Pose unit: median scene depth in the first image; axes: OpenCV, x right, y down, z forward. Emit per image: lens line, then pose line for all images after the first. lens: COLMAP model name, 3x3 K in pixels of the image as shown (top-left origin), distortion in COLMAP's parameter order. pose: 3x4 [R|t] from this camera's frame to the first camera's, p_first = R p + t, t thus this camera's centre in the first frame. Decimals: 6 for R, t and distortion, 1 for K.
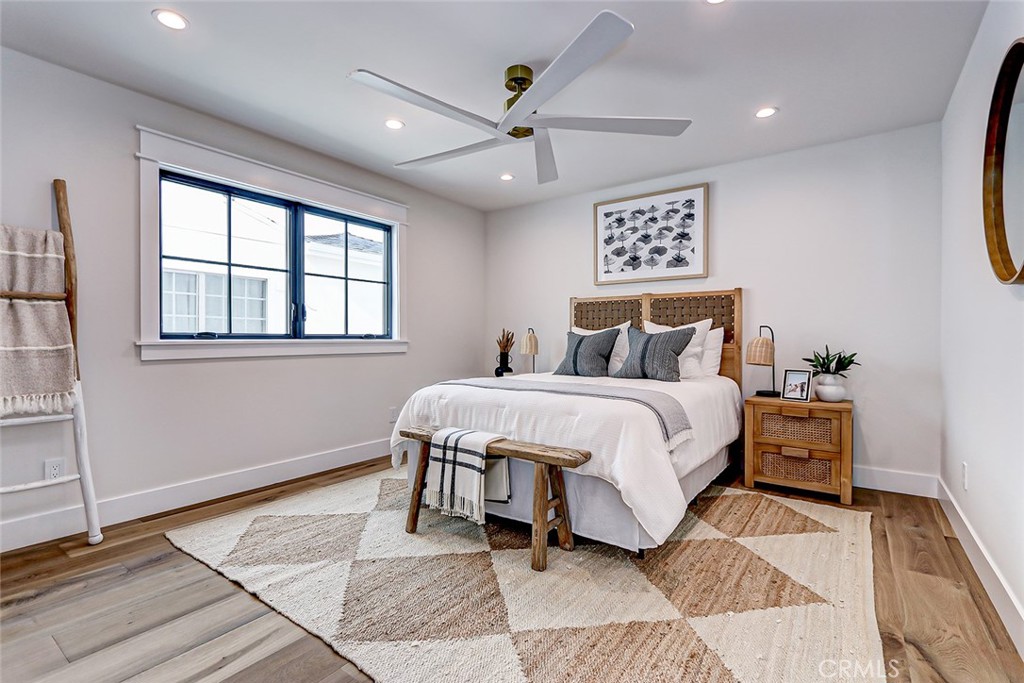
lens RADIAL K [[488.3, 0, 510.3], [0, 488.3, 341.2], [0, 0, 1]] dist [-0.000596, -0.001924]
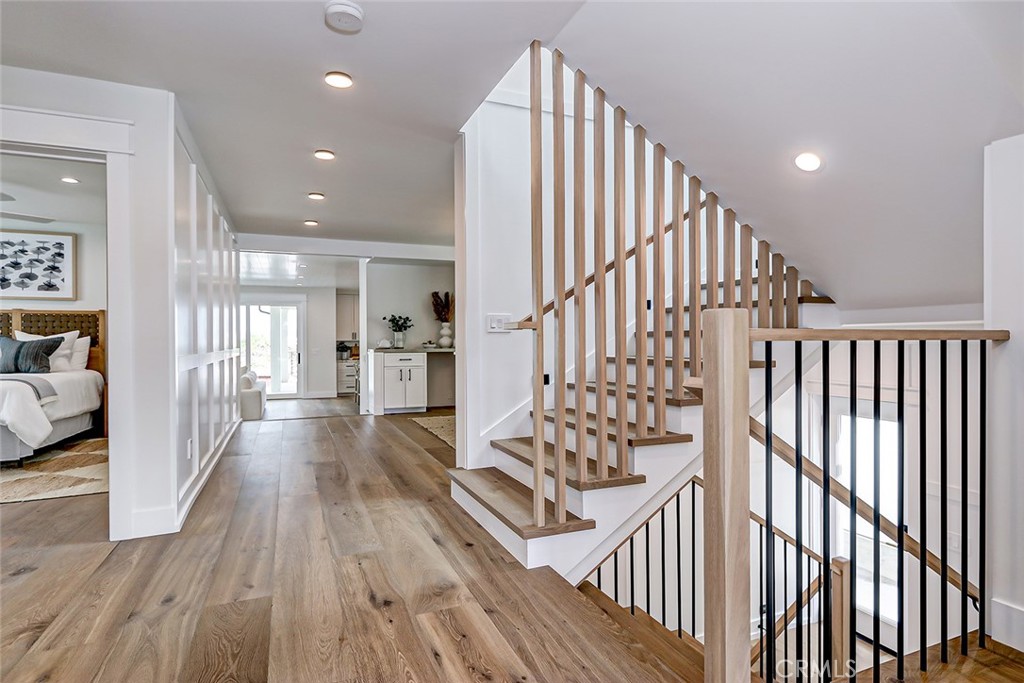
lens RADIAL K [[482.2, 0, 519.3], [0, 482.2, 341.8], [0, 0, 1]] dist [-0.002748, -0.001542]
pose [[0.456731, -0.006387, 0.889582, -0.245063], [0.007533, 0.999966, 0.003312, -0.006462], [-0.889573, 0.005188, 0.456763, -0.764641]]
